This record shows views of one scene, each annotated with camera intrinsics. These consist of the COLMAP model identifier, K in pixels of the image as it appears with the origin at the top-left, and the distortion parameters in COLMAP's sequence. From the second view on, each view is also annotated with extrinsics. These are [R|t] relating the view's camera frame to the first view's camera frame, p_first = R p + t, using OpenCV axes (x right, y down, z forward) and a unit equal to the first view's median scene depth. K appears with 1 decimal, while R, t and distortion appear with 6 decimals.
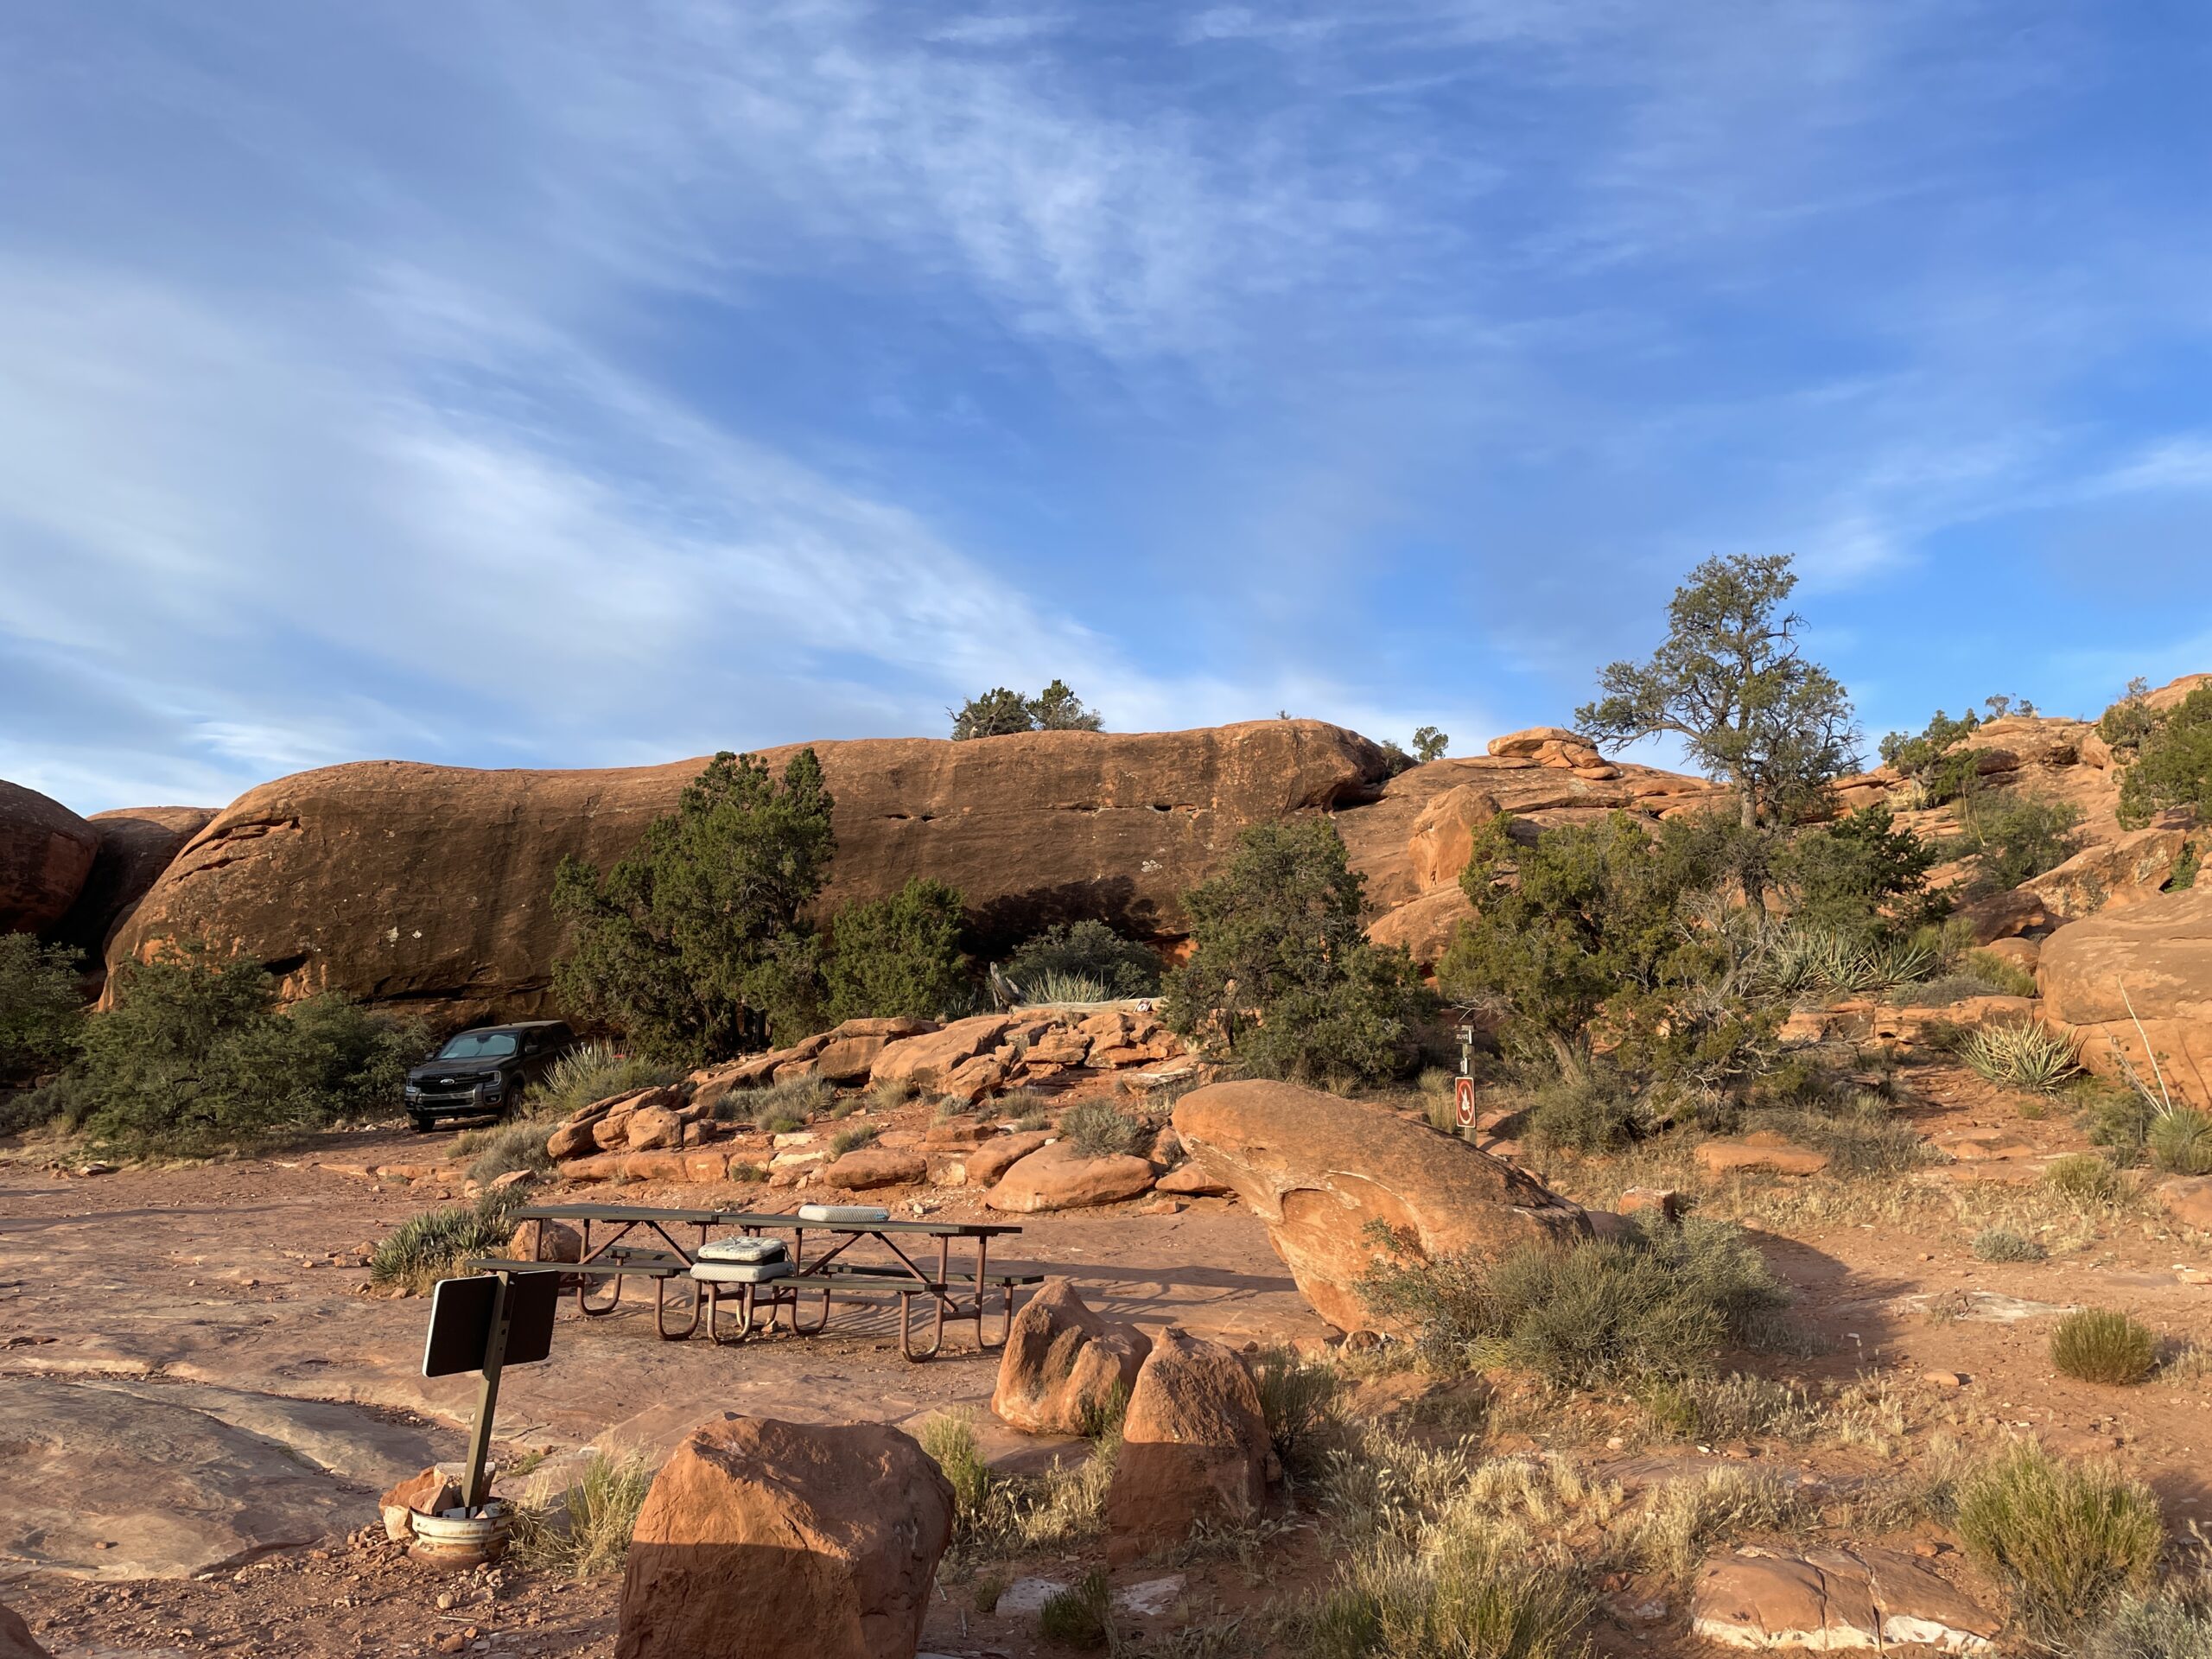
lens RADIAL K [[1685.4, 0, 1114.3], [0, 1685.4, 818.8], [0, 0, 1]] dist [0.080659, -0.093069]
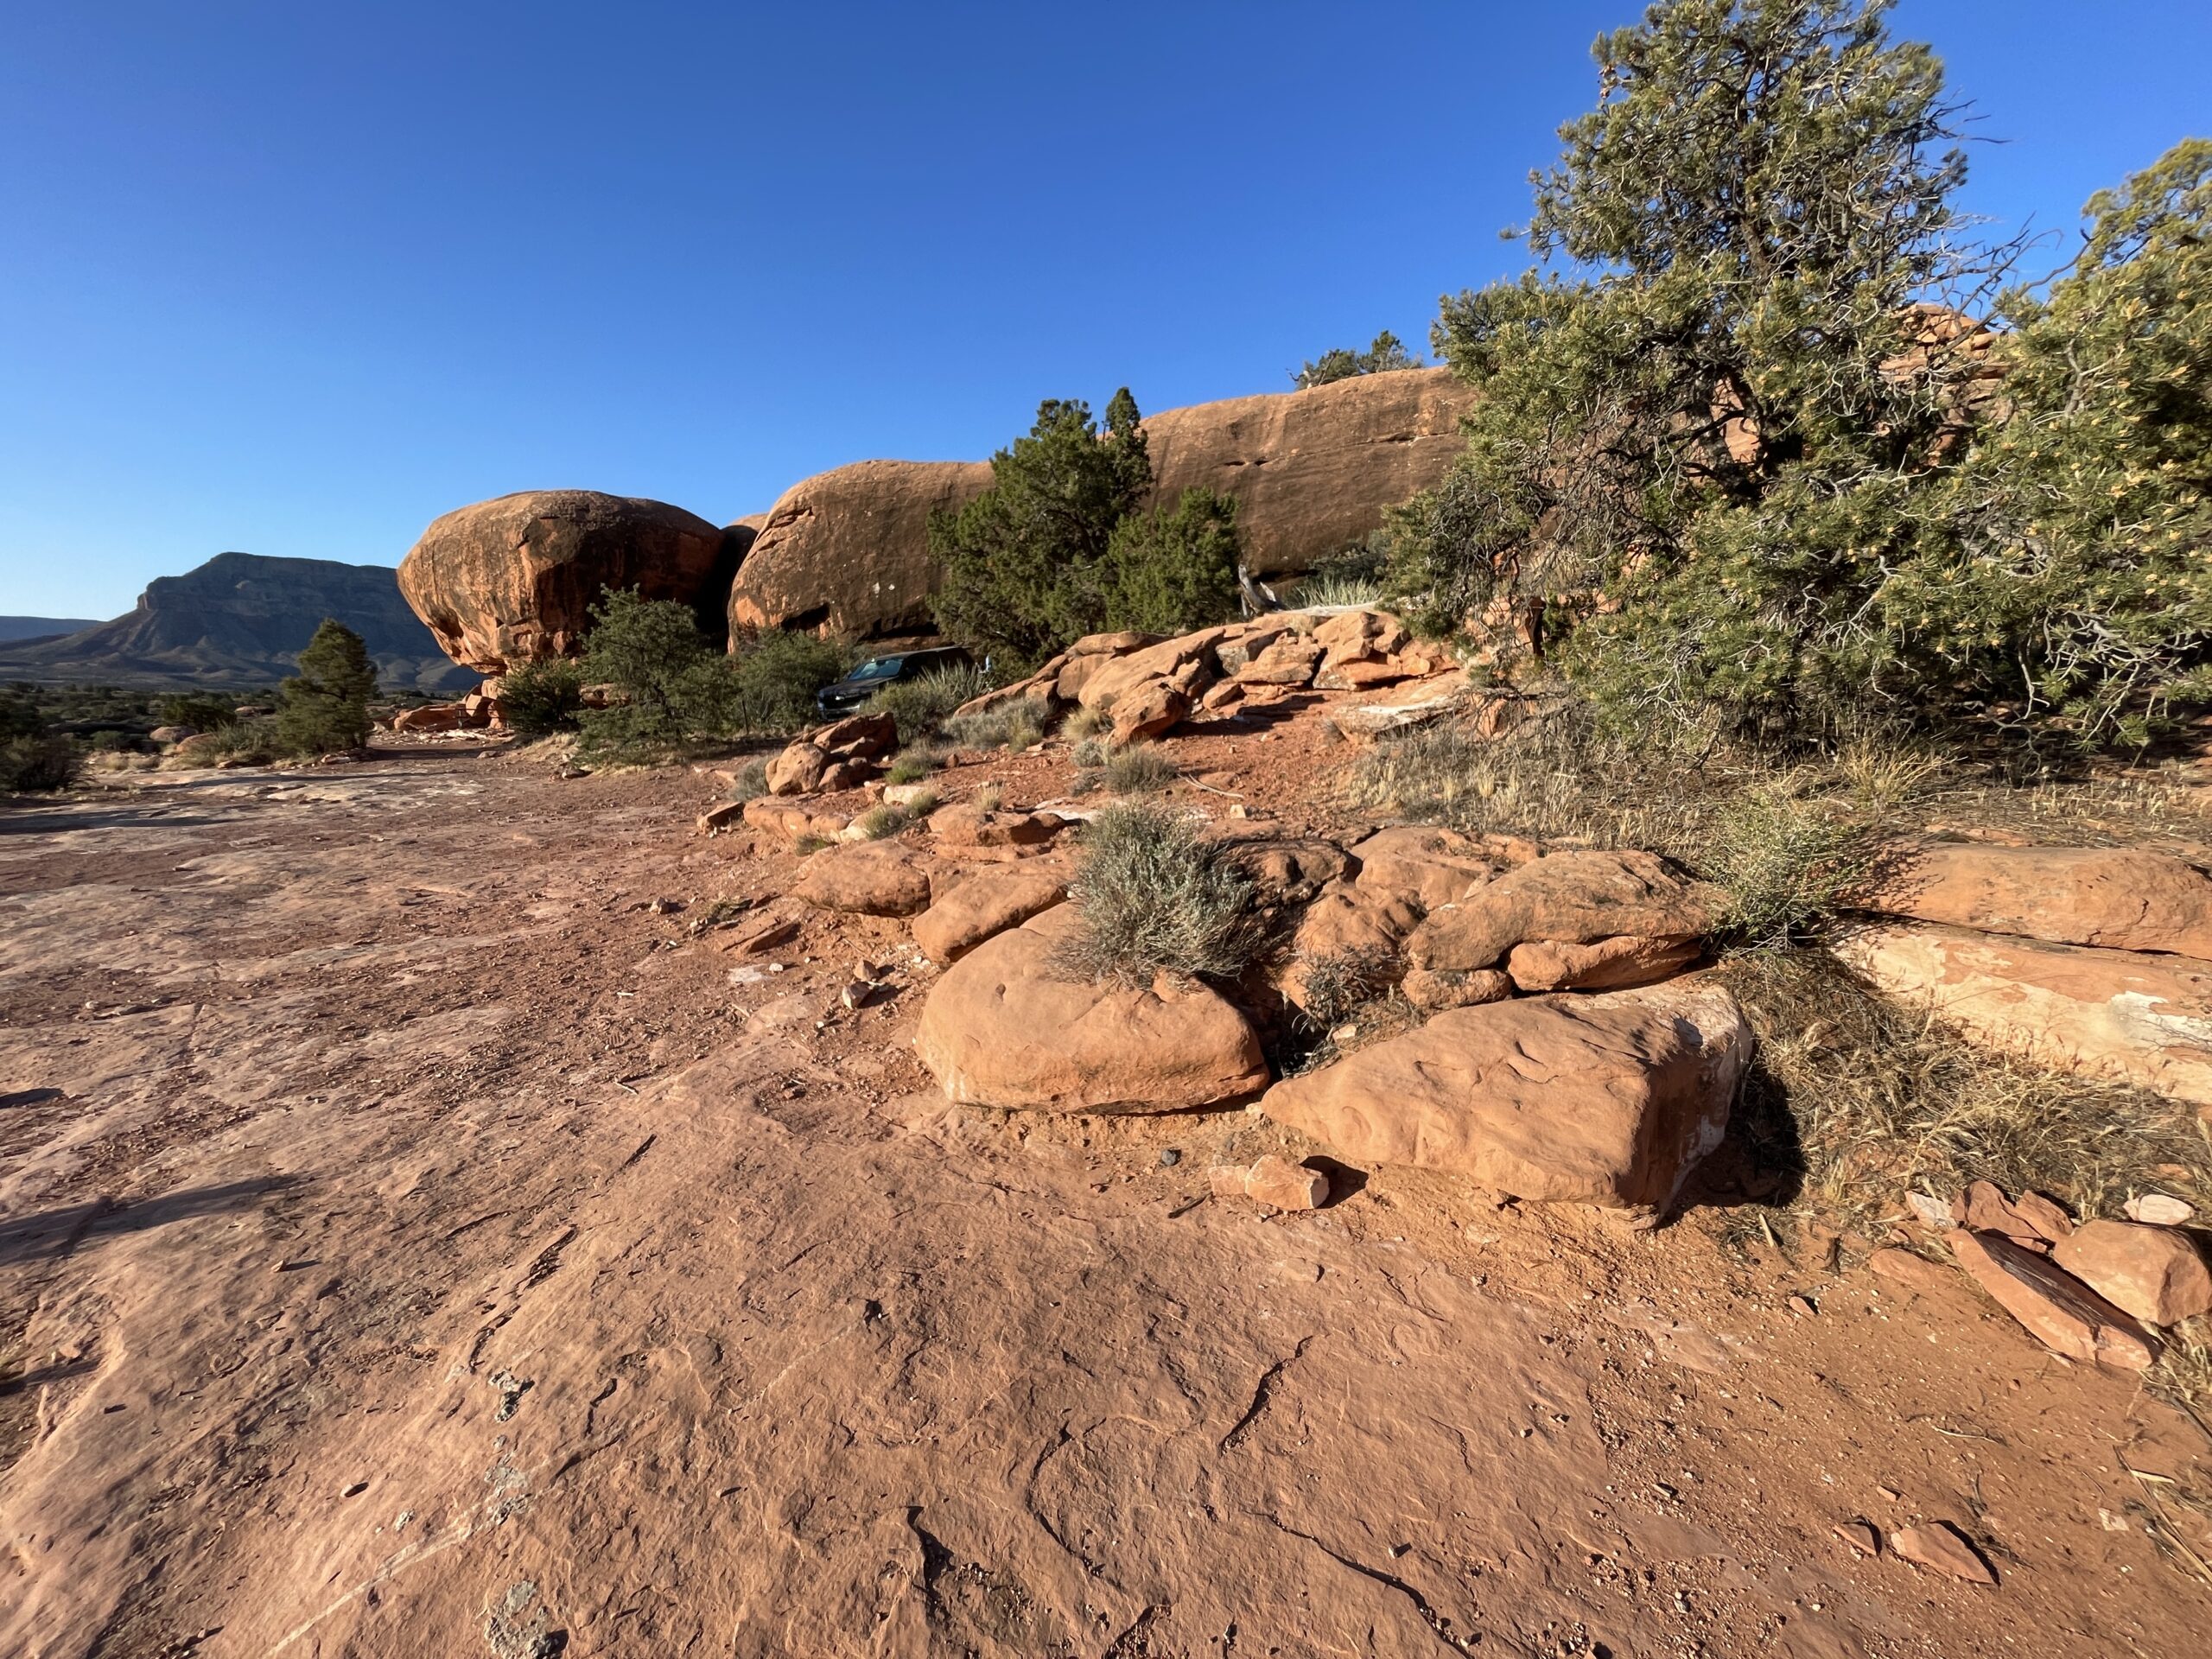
lens RADIAL K [[894.1, 0, 1102.5], [0, 894.1, 832.2], [0, 0, 1]] dist [-0.003317, -0.000040]
pose [[0.931821, 0.037971, -0.360928, 0.023430], [0.080902, 0.947754, 0.308574, 0.046210], [0.353787, -0.316736, 0.880064, 0.355523]]
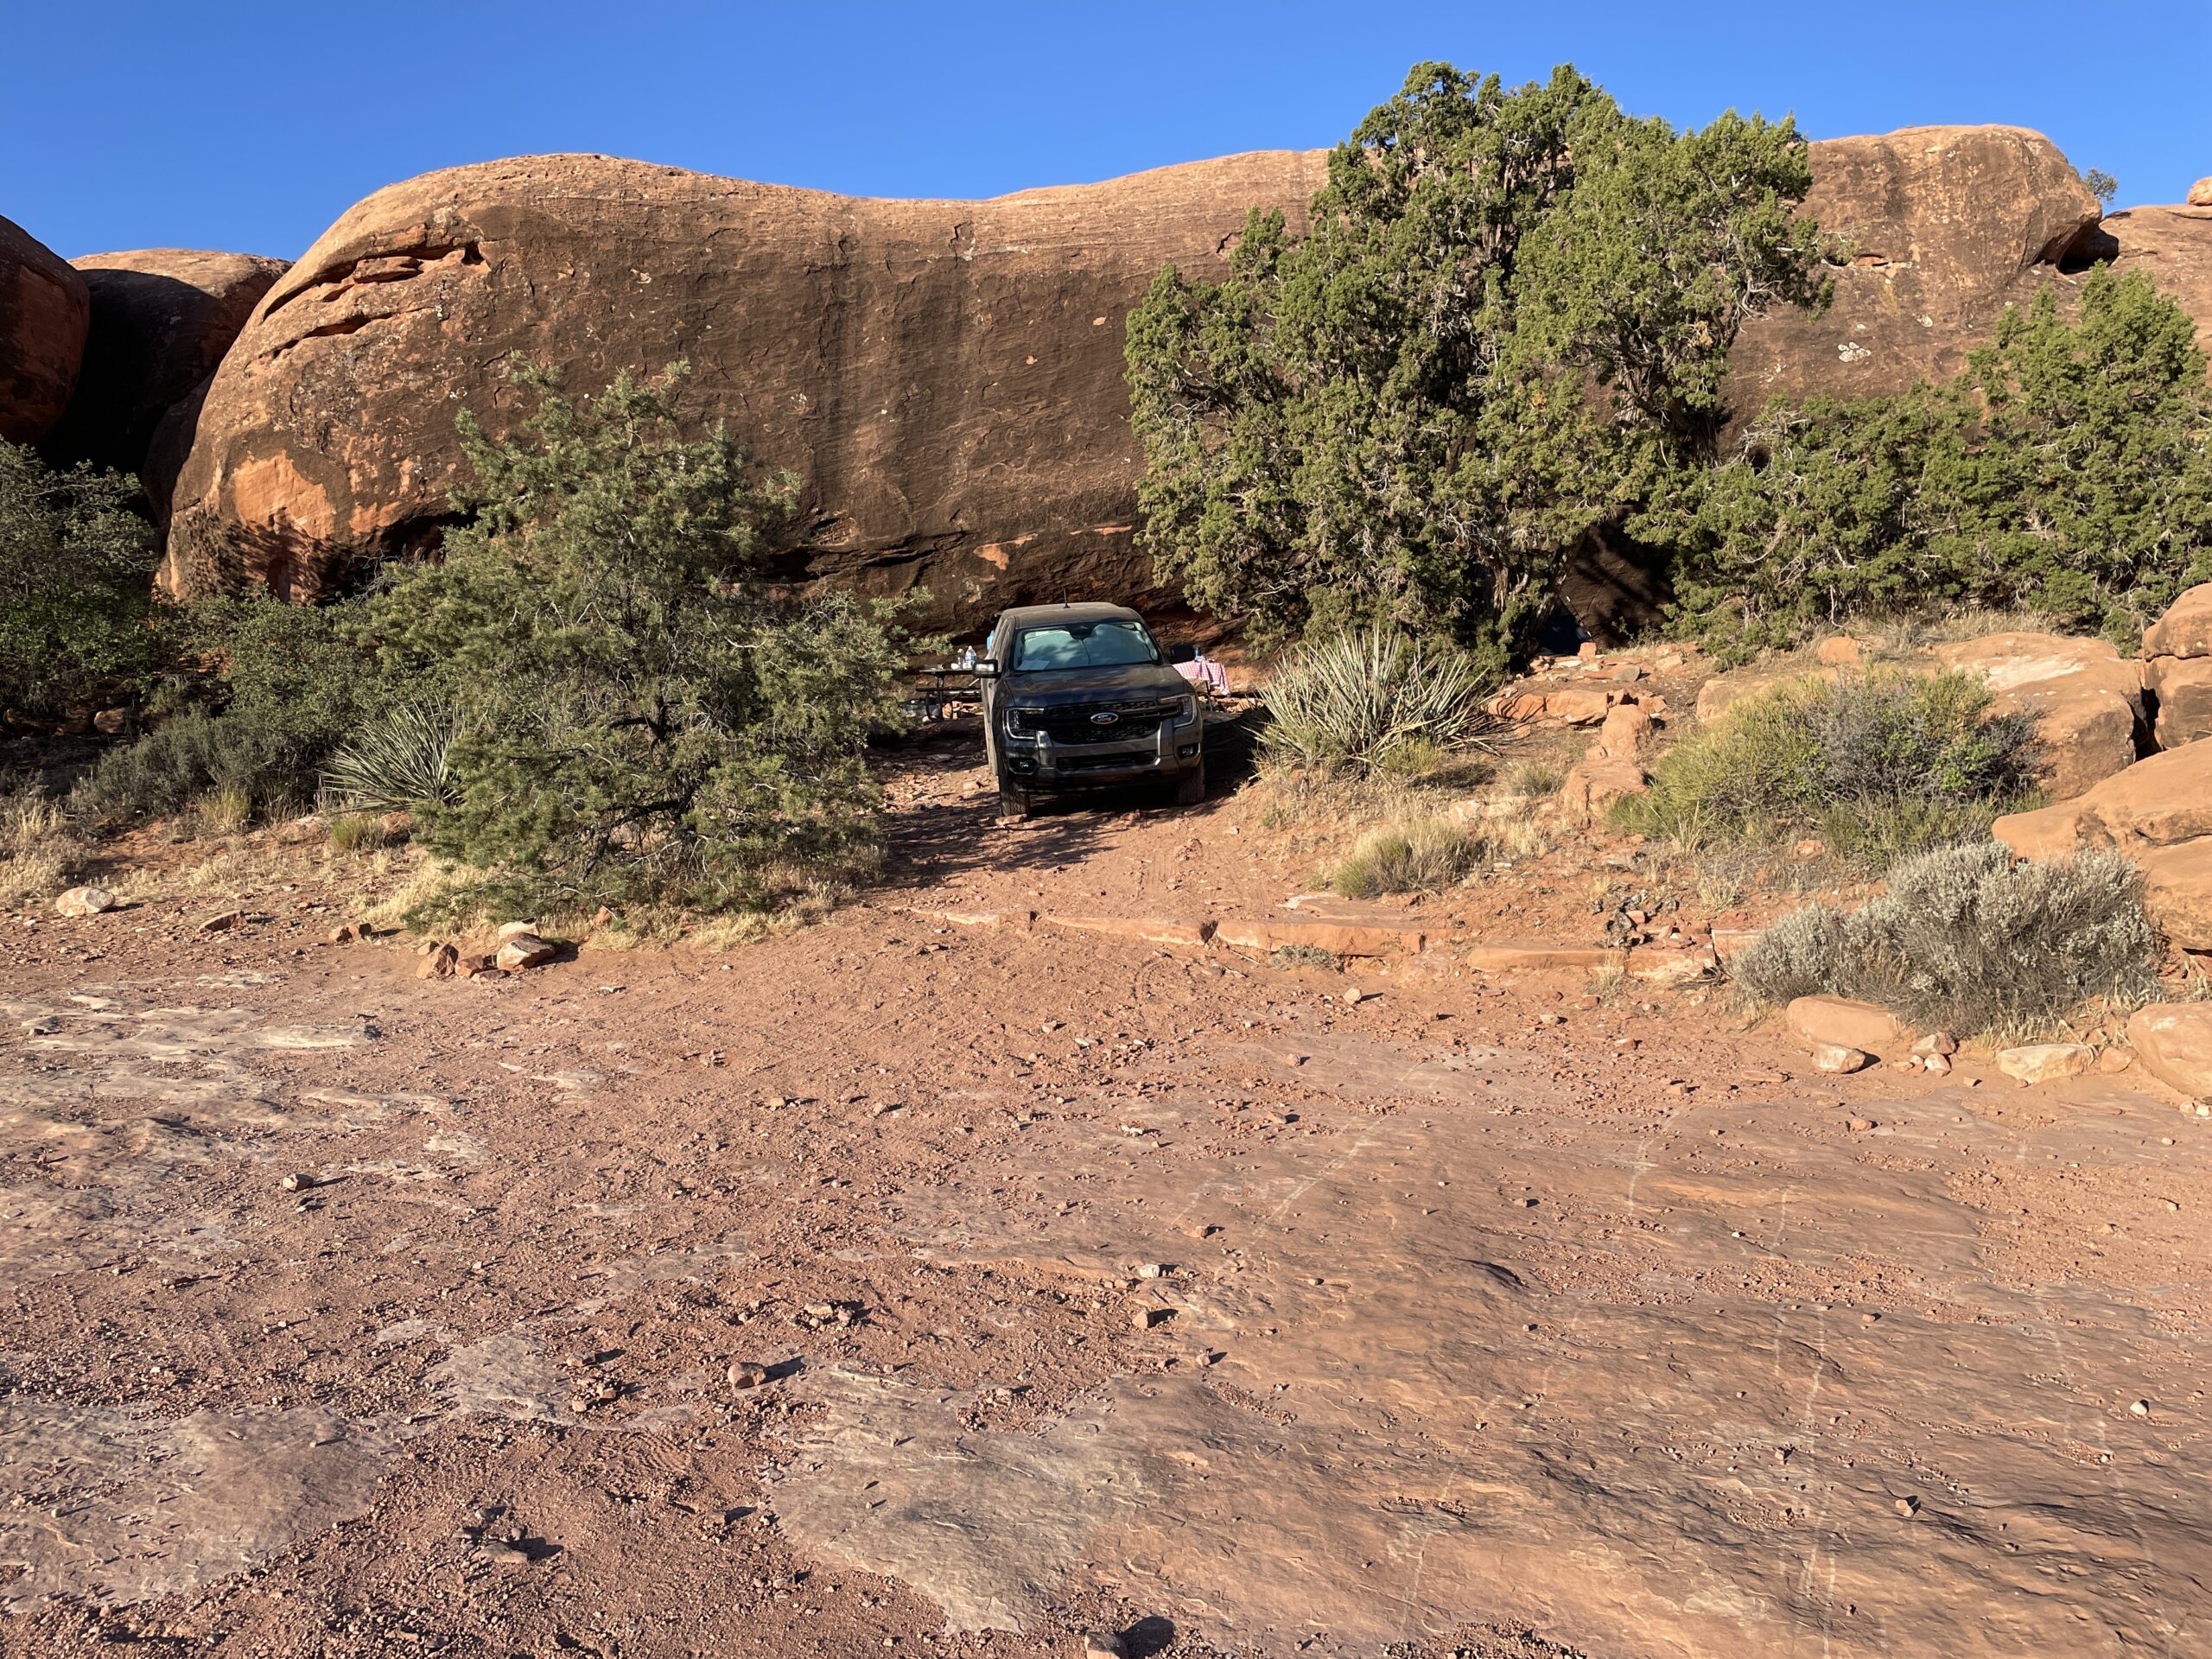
lens RADIAL K [[1685.4, 0, 1112.9], [0, 1685.4, 820.4], [0, 0, 1]] dist [0.080659, -0.093069]
pose [[0.996083, -0.020999, 0.085896, -0.328899], [0.001063, 0.974168, 0.225824, 0.057531], [-0.088419, -0.224848, 0.970374, 0.408904]]
